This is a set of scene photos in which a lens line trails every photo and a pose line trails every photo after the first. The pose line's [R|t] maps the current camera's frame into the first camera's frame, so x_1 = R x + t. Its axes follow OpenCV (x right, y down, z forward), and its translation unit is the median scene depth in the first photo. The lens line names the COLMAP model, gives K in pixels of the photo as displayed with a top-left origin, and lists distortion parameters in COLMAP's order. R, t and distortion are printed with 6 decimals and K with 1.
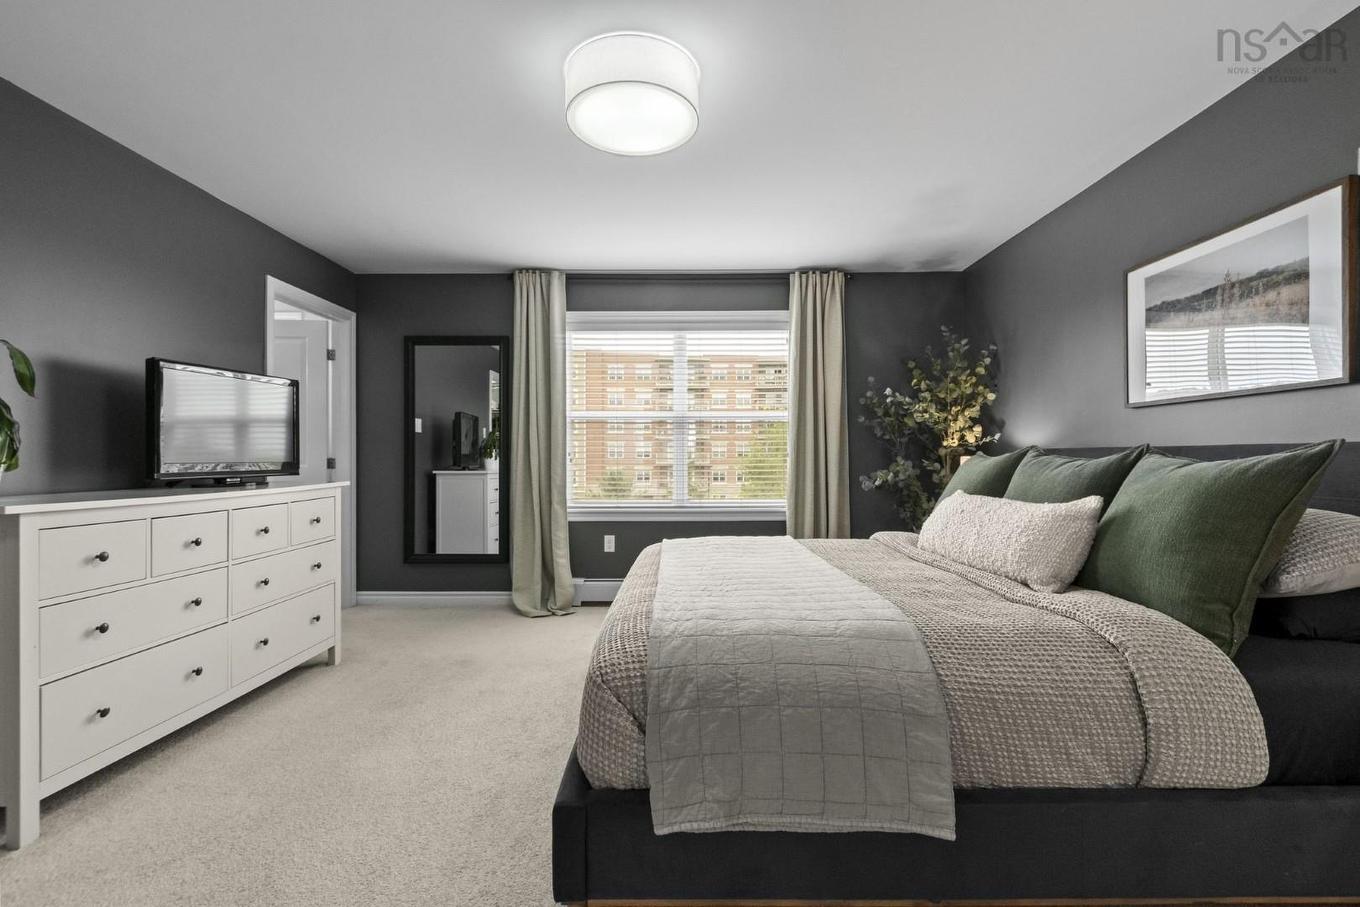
lens RADIAL K [[598.6, 0, 681.9], [0, 598.6, 449.9], [0, 0, 1]] dist [0.005719, -0.007835]
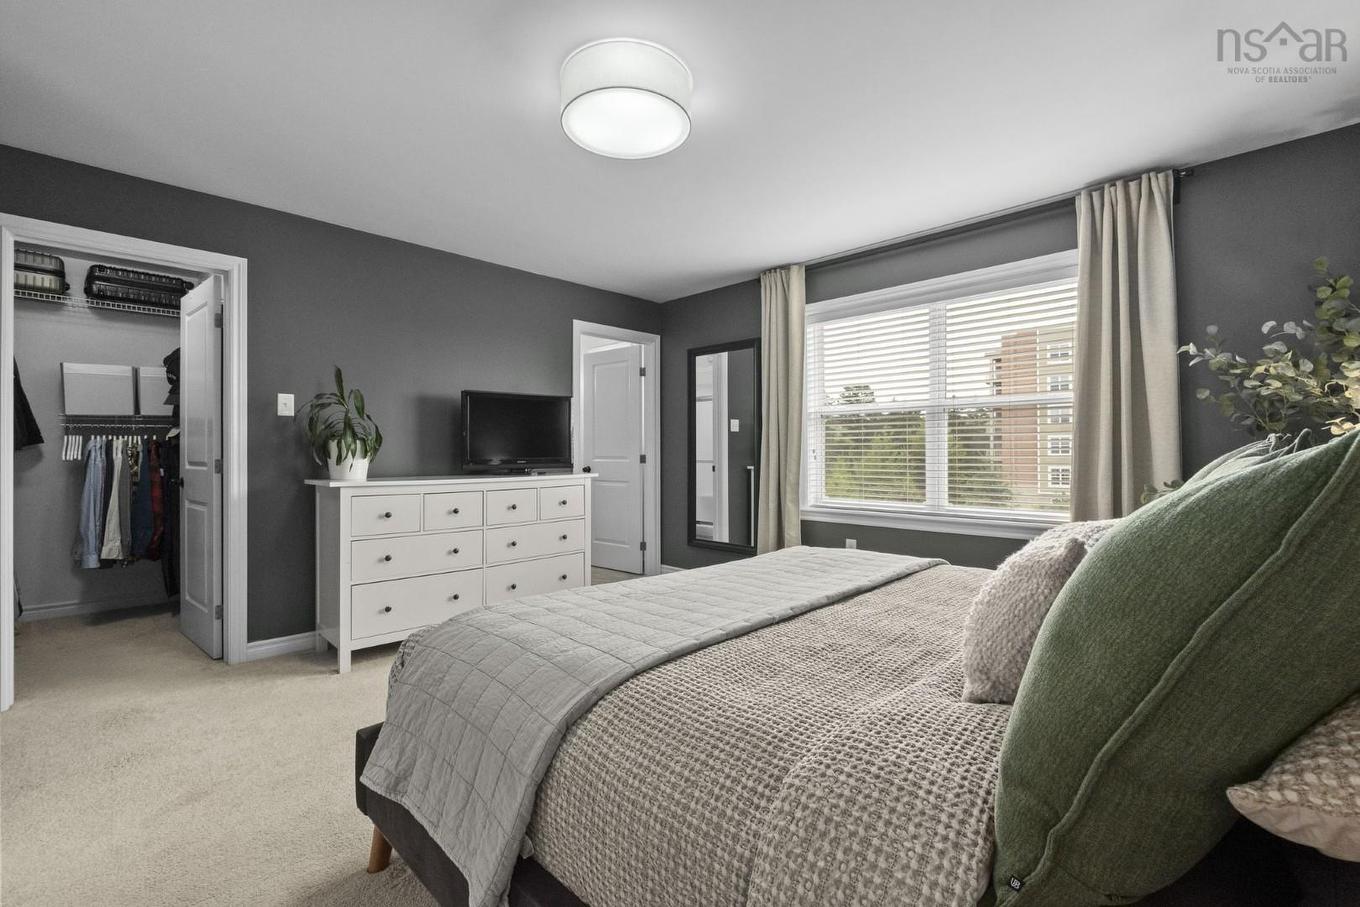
lens RADIAL K [[598.6, 0, 681.9], [0, 598.6, 449.9], [0, 0, 1]] dist [0.005719, -0.007835]
pose [[0.720358, -0.005935, -0.693577, 0.337185], [0.010118, 0.999947, 0.001952, 0.001134], [0.693529, -0.008424, 0.720379, 0.160509]]
